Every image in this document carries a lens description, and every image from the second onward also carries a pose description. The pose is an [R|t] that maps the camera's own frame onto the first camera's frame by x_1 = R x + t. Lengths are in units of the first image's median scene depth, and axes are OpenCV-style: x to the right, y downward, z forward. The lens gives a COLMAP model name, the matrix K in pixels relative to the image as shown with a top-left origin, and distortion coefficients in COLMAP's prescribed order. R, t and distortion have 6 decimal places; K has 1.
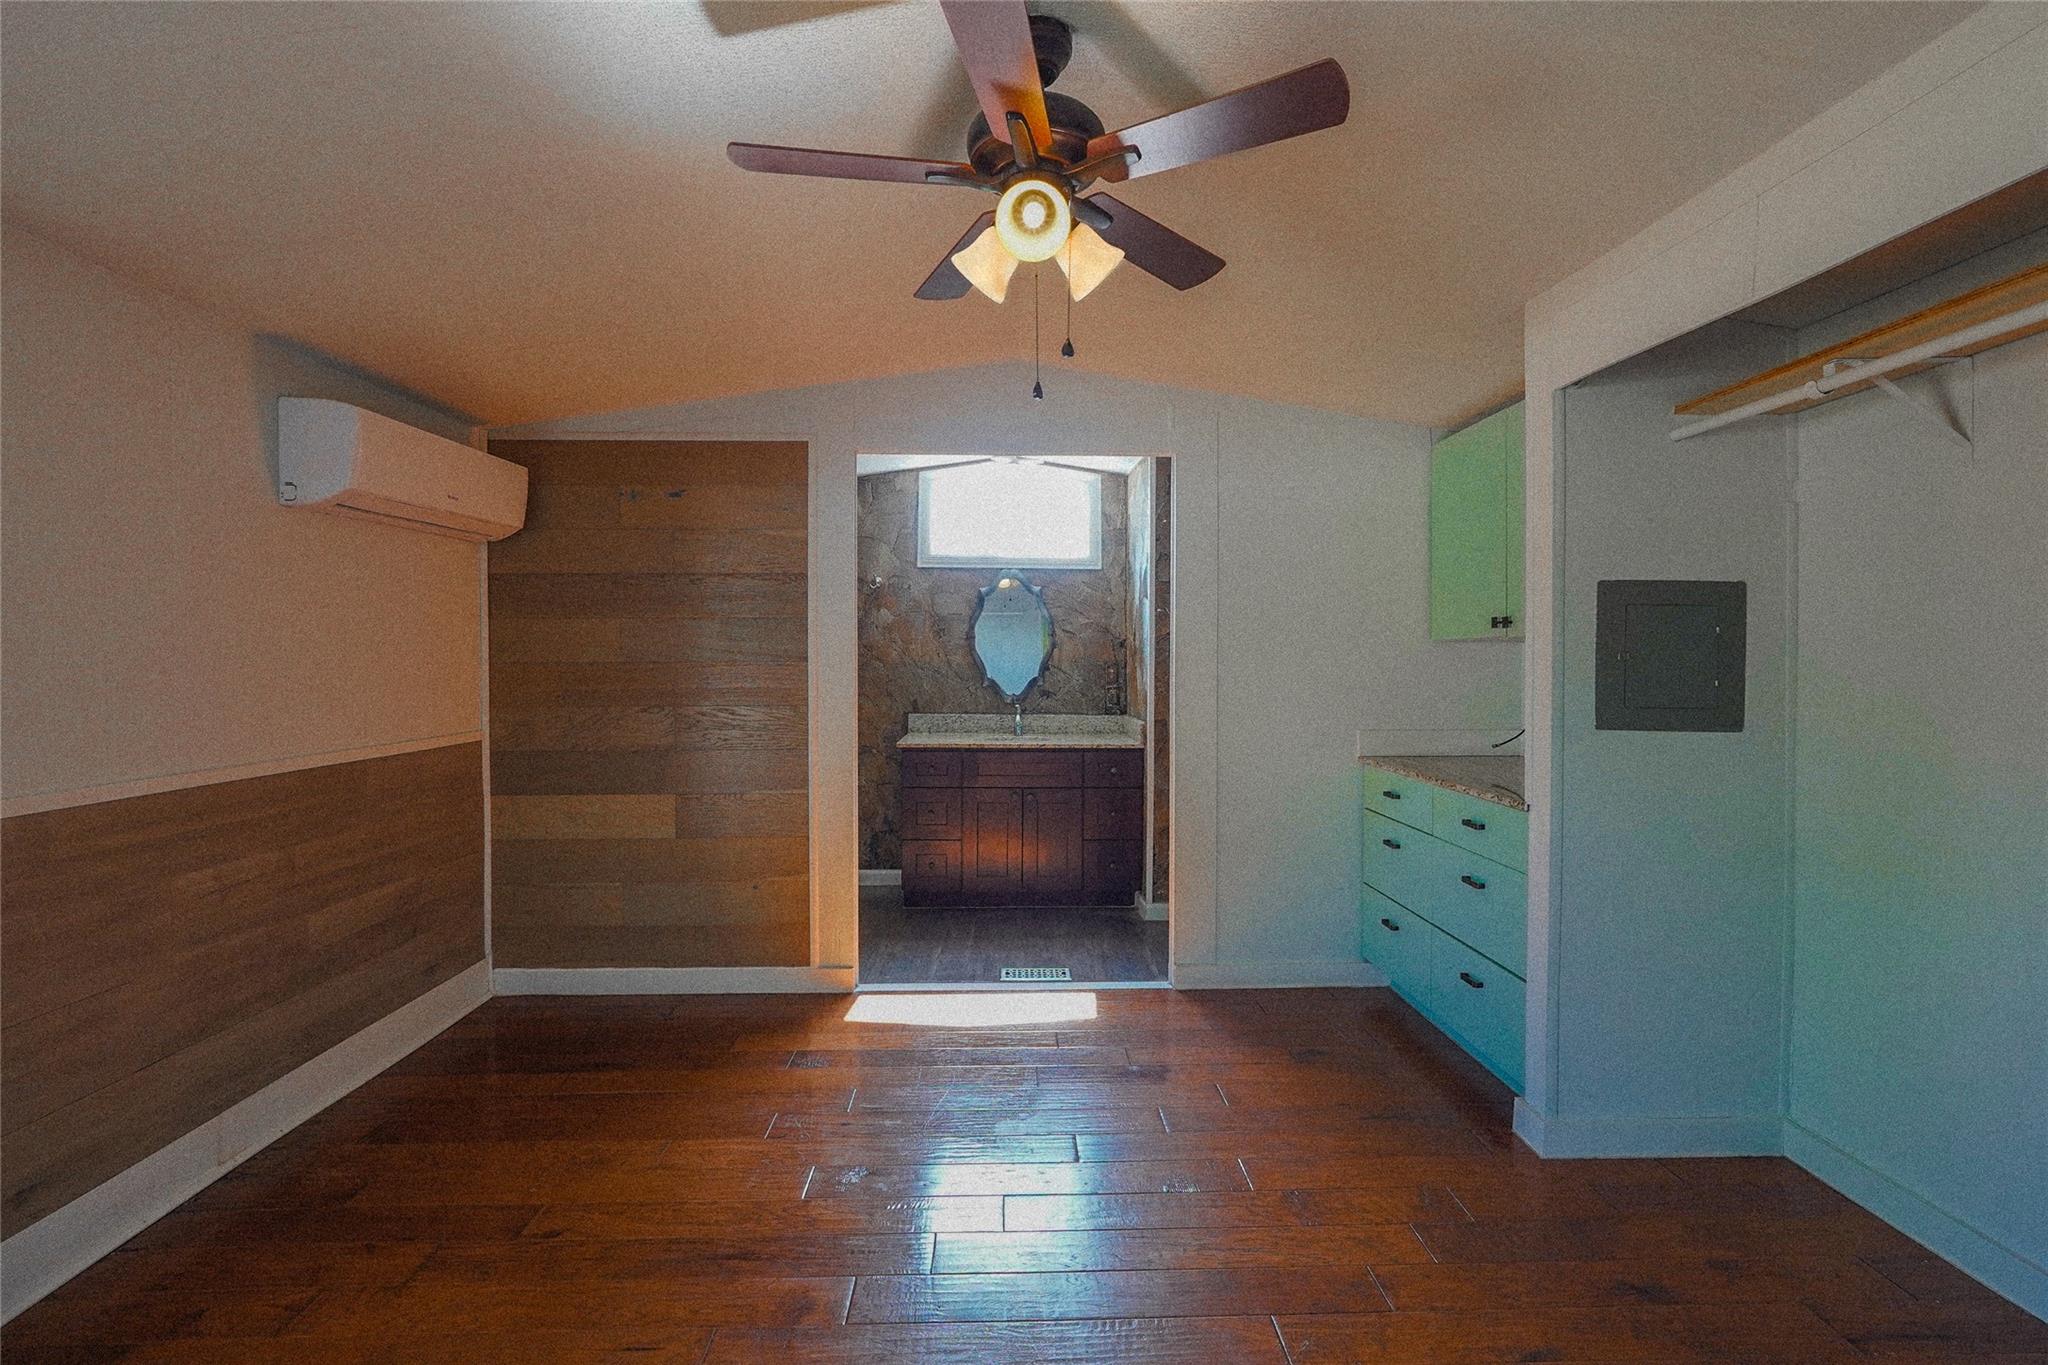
lens RADIAL K [[873.5, 0, 1025.8], [0, 873.5, 674.6], [0, 0, 1]] dist [0.000108, 0.000445]
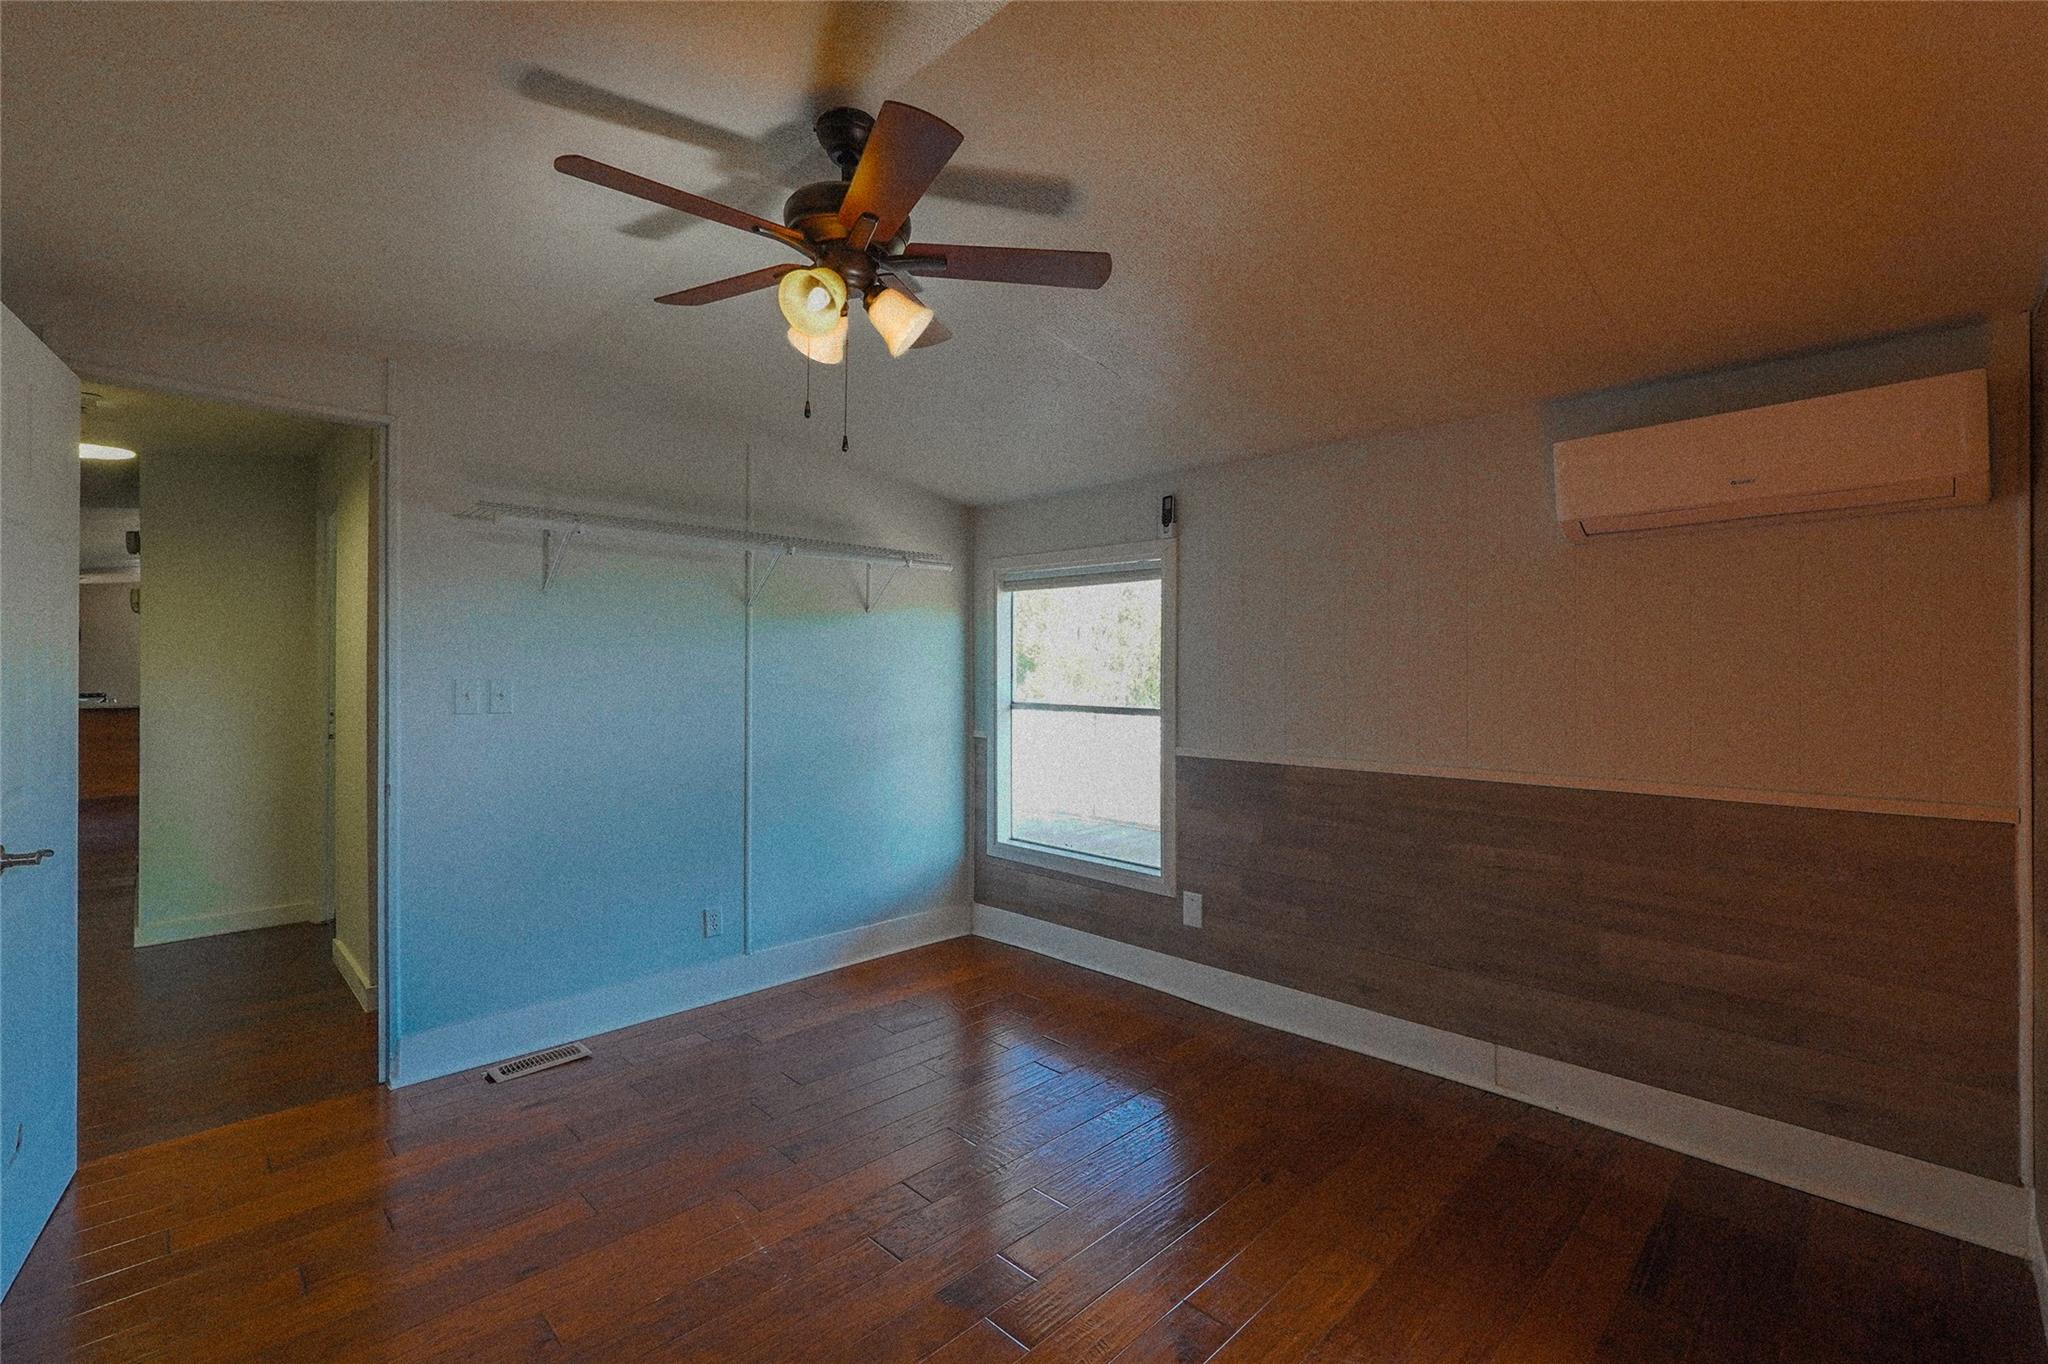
lens RADIAL K [[887.6, 0, 1025.9], [0, 887.6, 672.5], [0, 0, 1]] dist [-0.000854, 0.000226]
pose [[-0.719484, -0.000095, -0.694509, 0.293122], [-0.016433, 0.999722, 0.016886, -0.028652], [0.694315, 0.023562, -0.719285, 0.932002]]
